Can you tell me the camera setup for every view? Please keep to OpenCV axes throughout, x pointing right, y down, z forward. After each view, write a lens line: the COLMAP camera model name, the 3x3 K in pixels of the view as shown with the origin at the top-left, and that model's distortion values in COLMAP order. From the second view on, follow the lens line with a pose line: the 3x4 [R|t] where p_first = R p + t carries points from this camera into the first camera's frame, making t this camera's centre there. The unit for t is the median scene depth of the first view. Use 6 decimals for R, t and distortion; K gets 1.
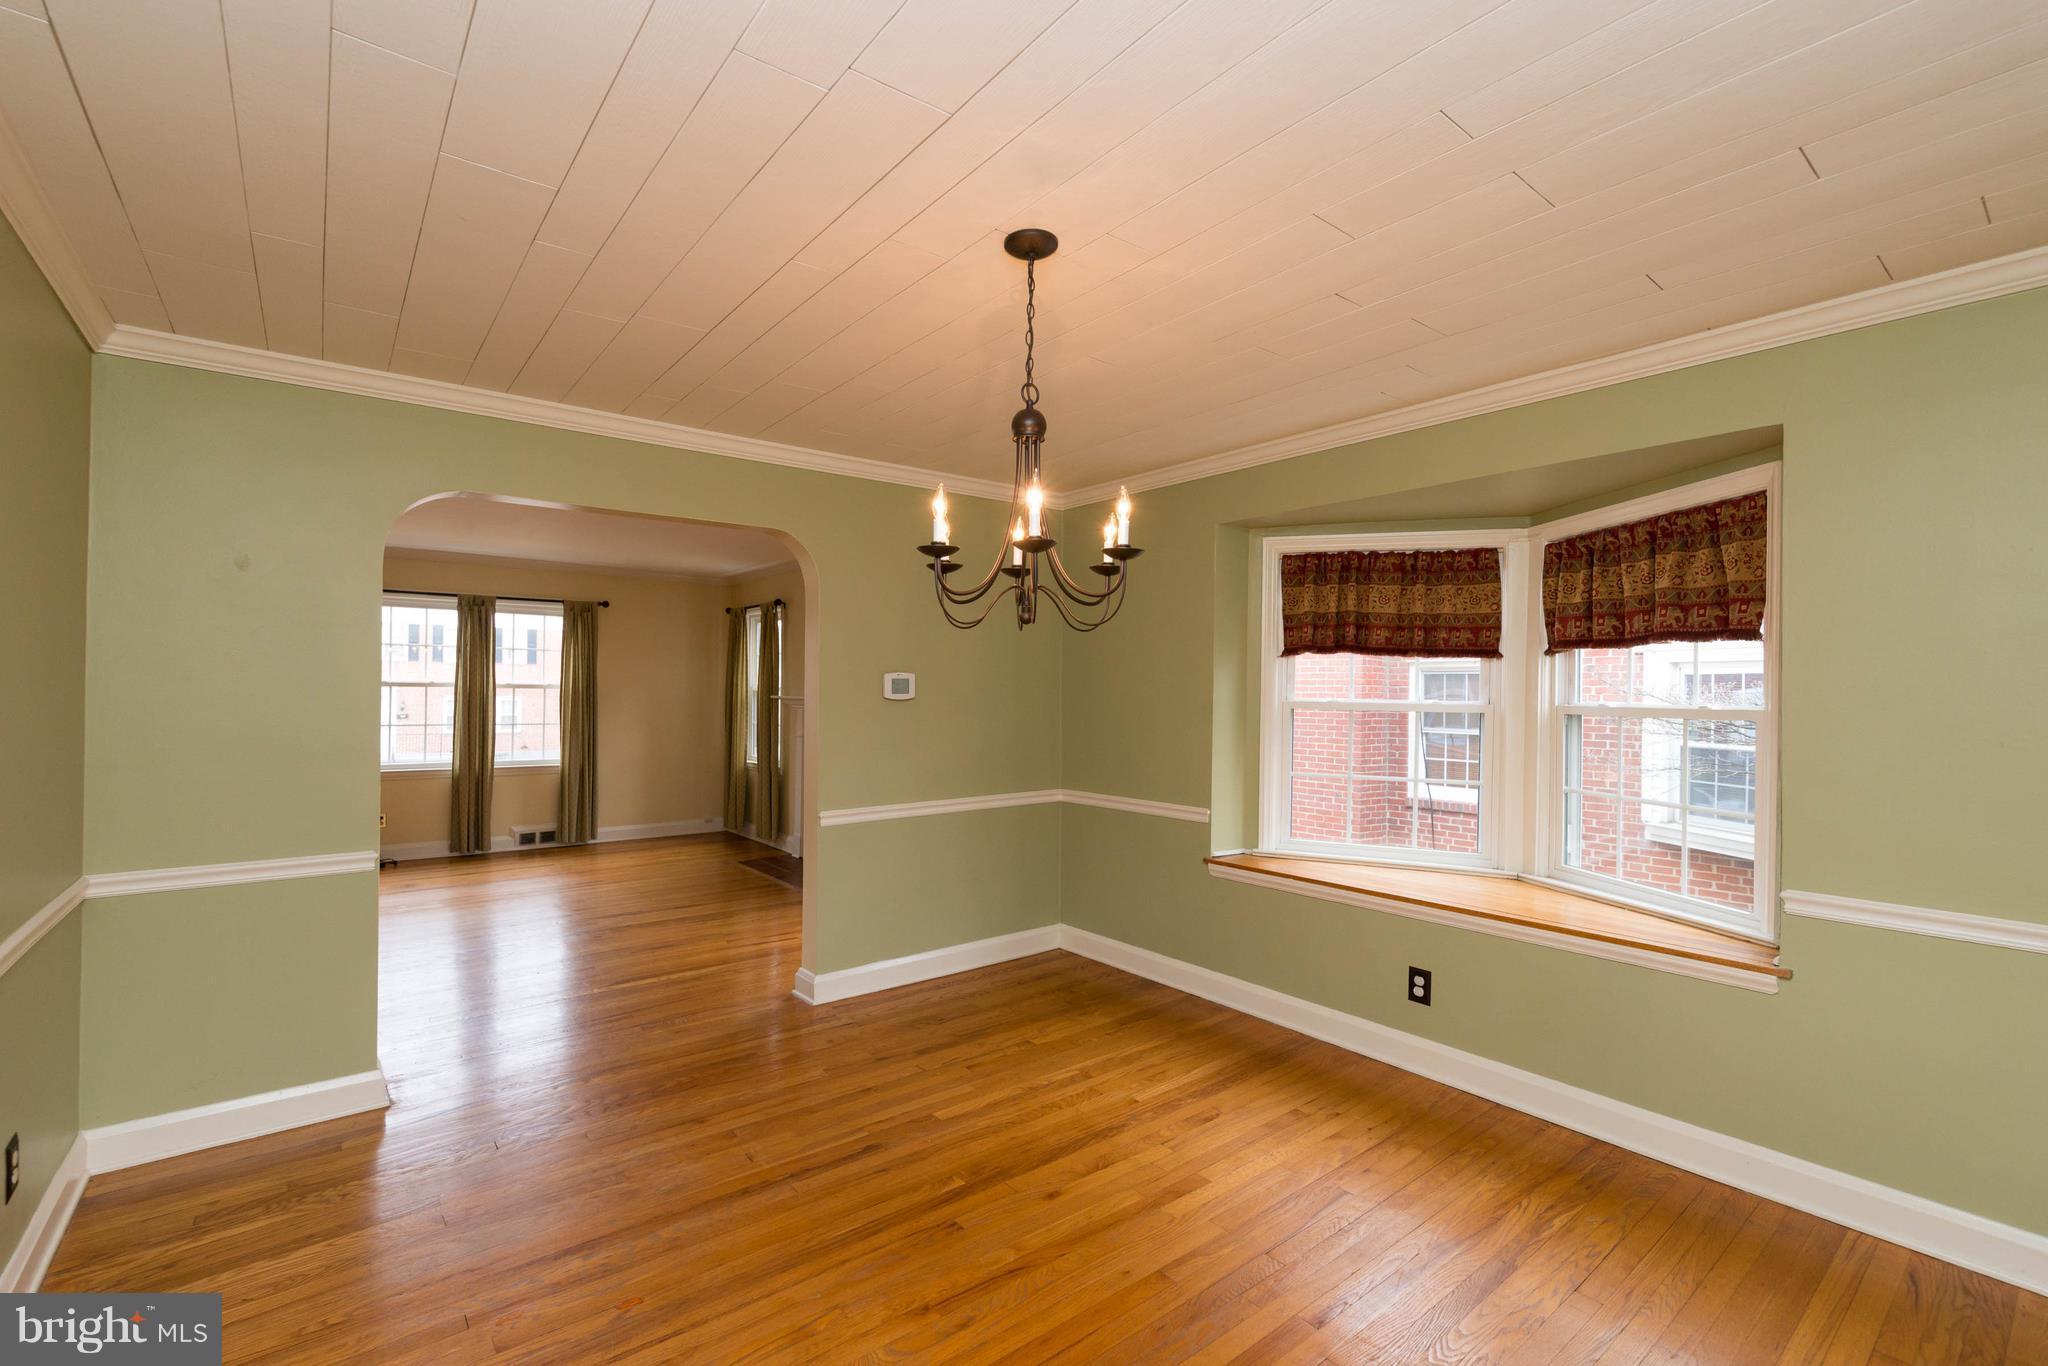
lens RADIAL K [[887.2, 0, 996.7], [0, 887.2, 694.0], [0, 0, 1]] dist [-0.004650, 0.000392]
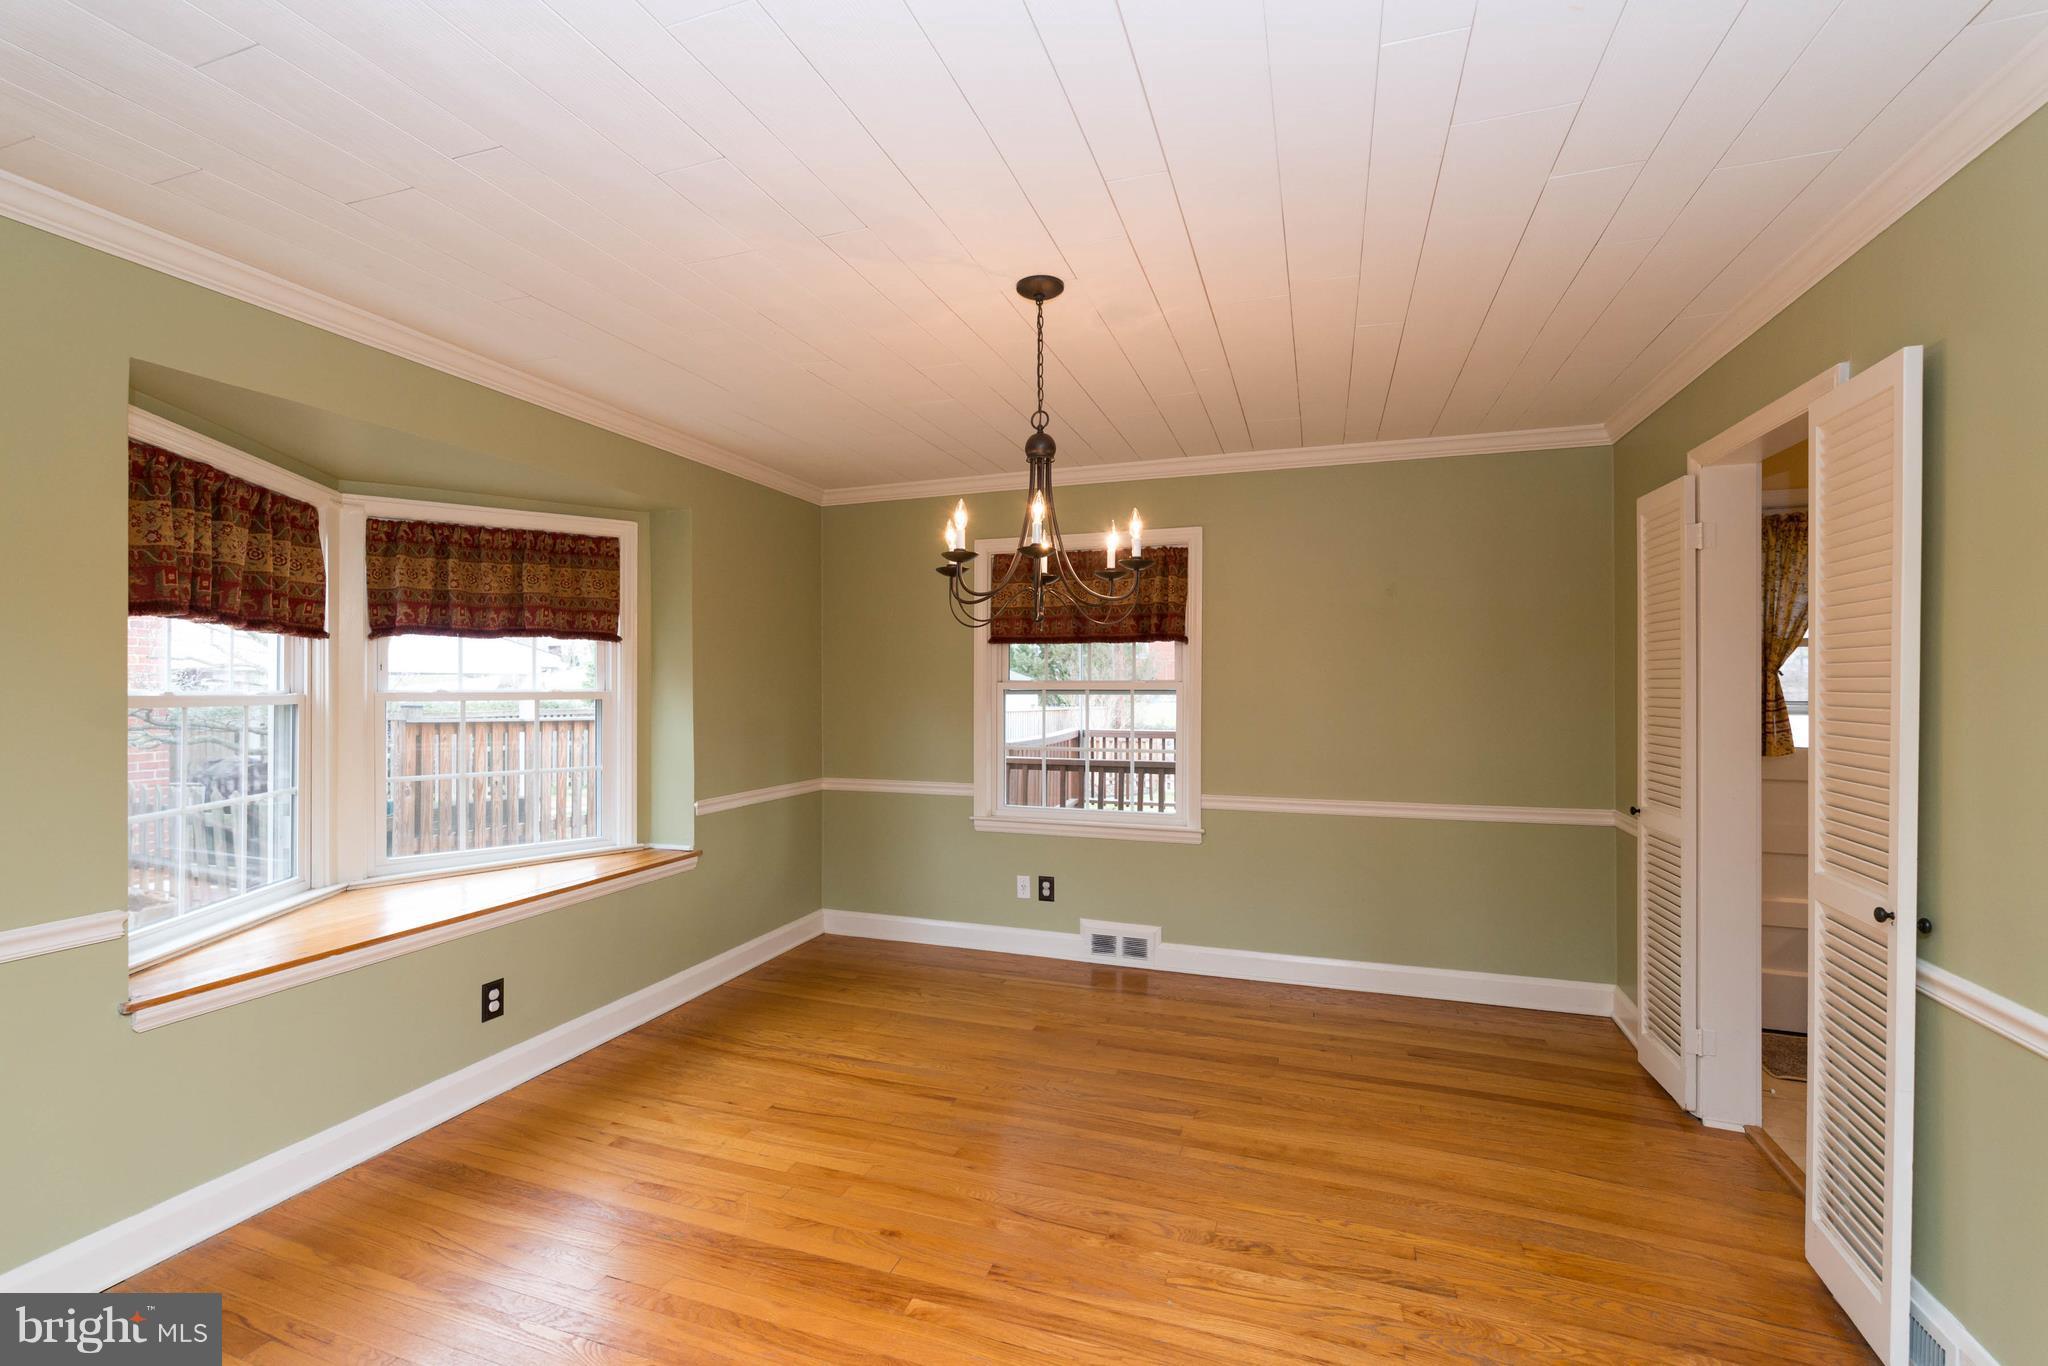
lens RADIAL K [[887.2, 0, 1001.2], [0, 887.2, 685.7], [0, 0, 1]] dist [-0.004650, 0.000392]
pose [[-0.509150, -0.017612, 0.860498, -0.574277], [0.003026, 0.999748, 0.022252, -0.015069], [-0.860673, 0.013933, -0.508968, 1.009246]]
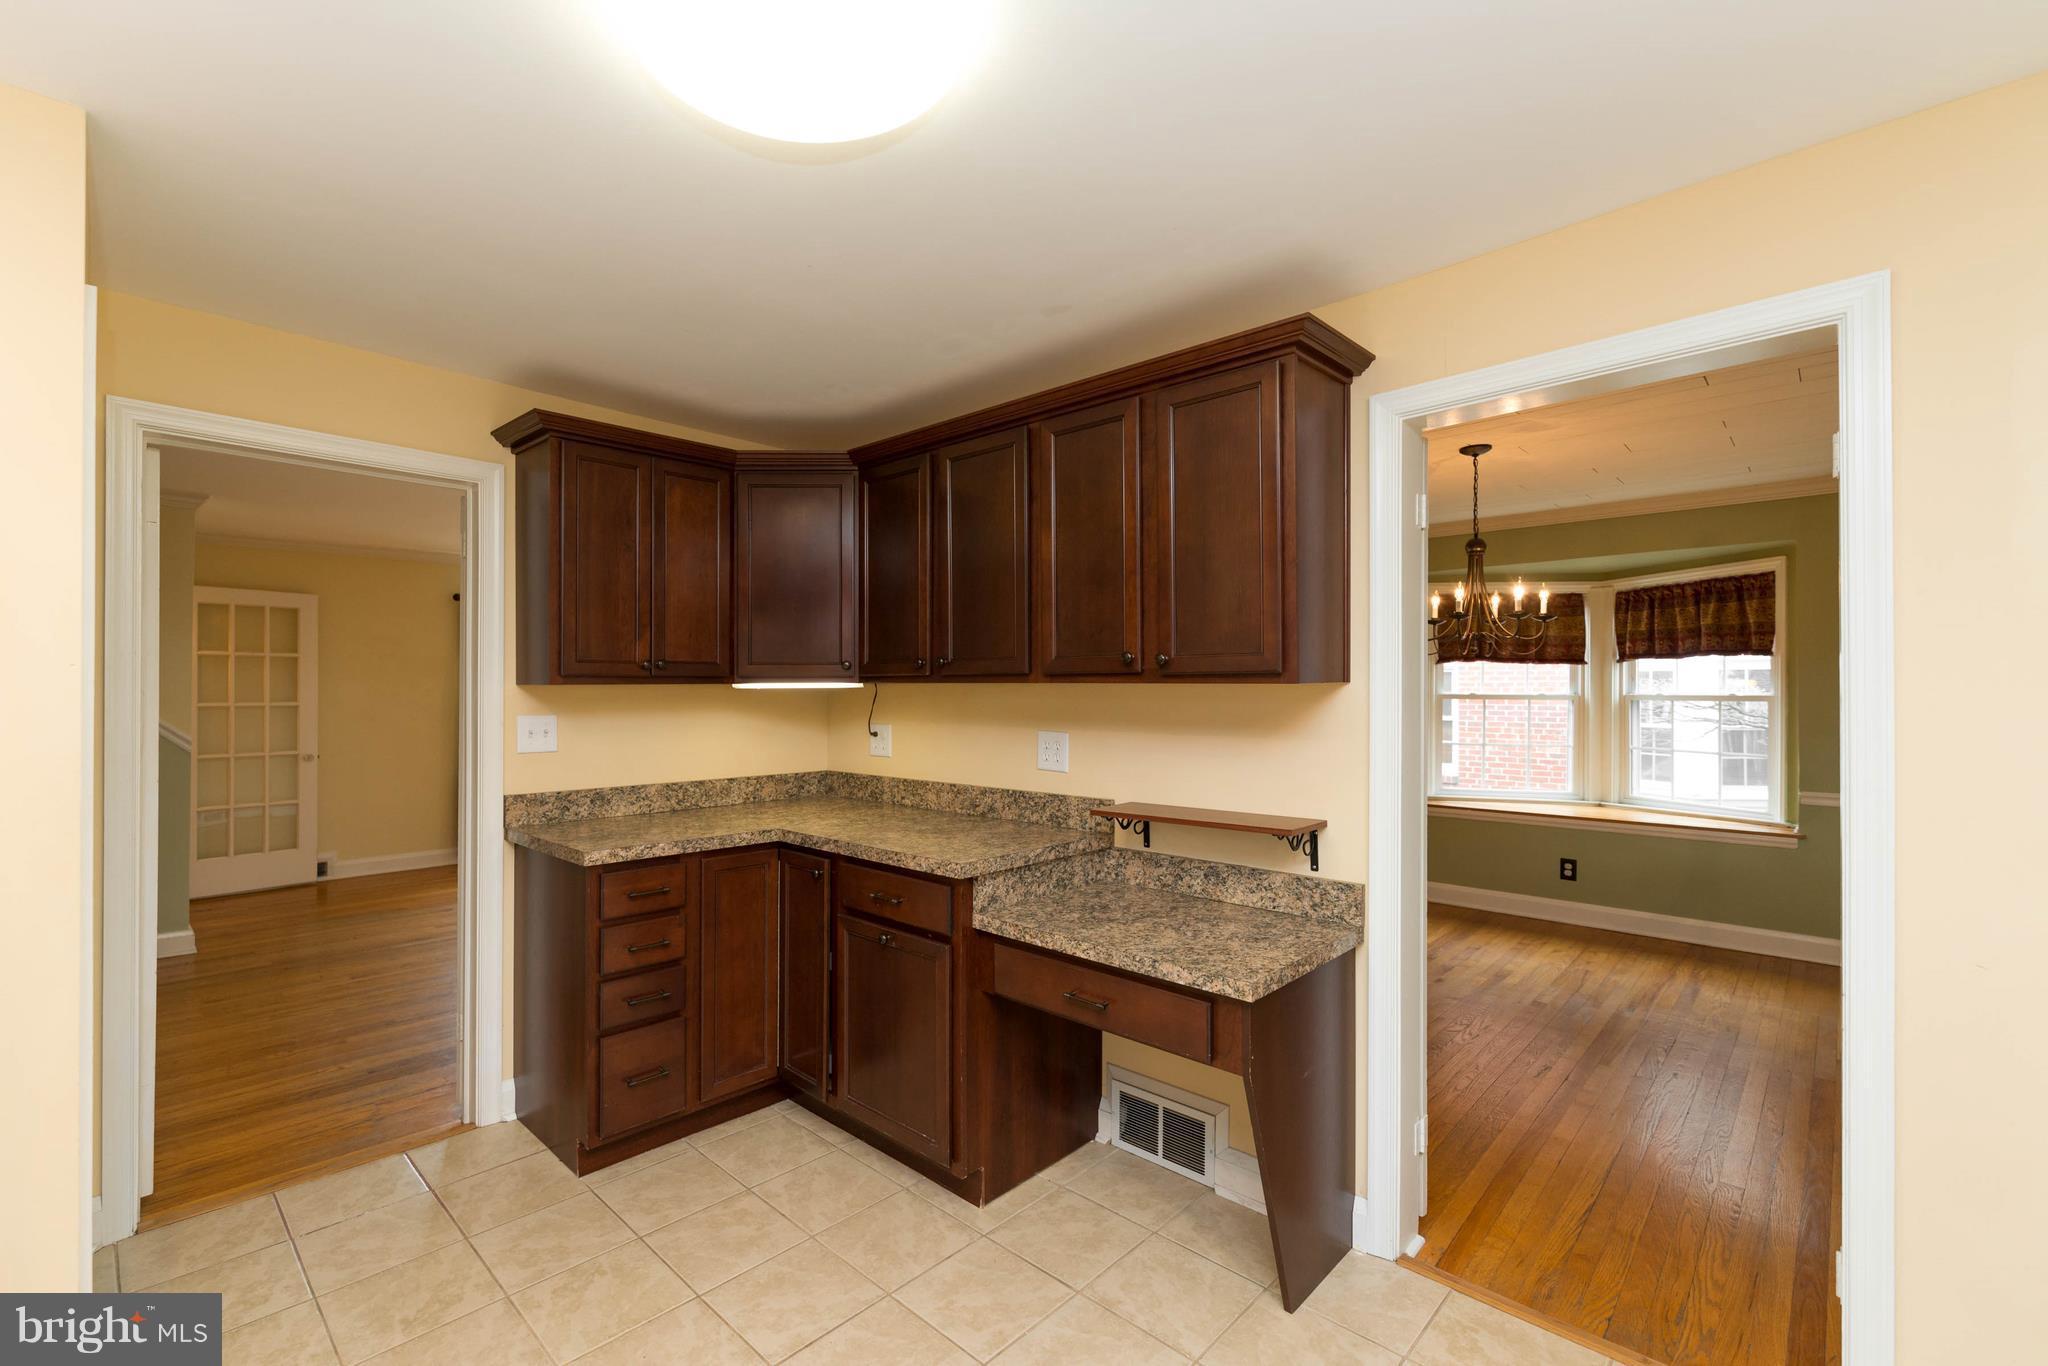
lens RADIAL K [[887.2, 0, 992.2], [0, 887.2, 689.9], [0, 0, 1]] dist [-0.004650, 0.000392]
pose [[0.989373, -0.011393, 0.144955, -0.788463], [0.011692, 0.999931, -0.001212, -0.007257], [-0.144931, 0.002894, 0.989437, -0.441209]]
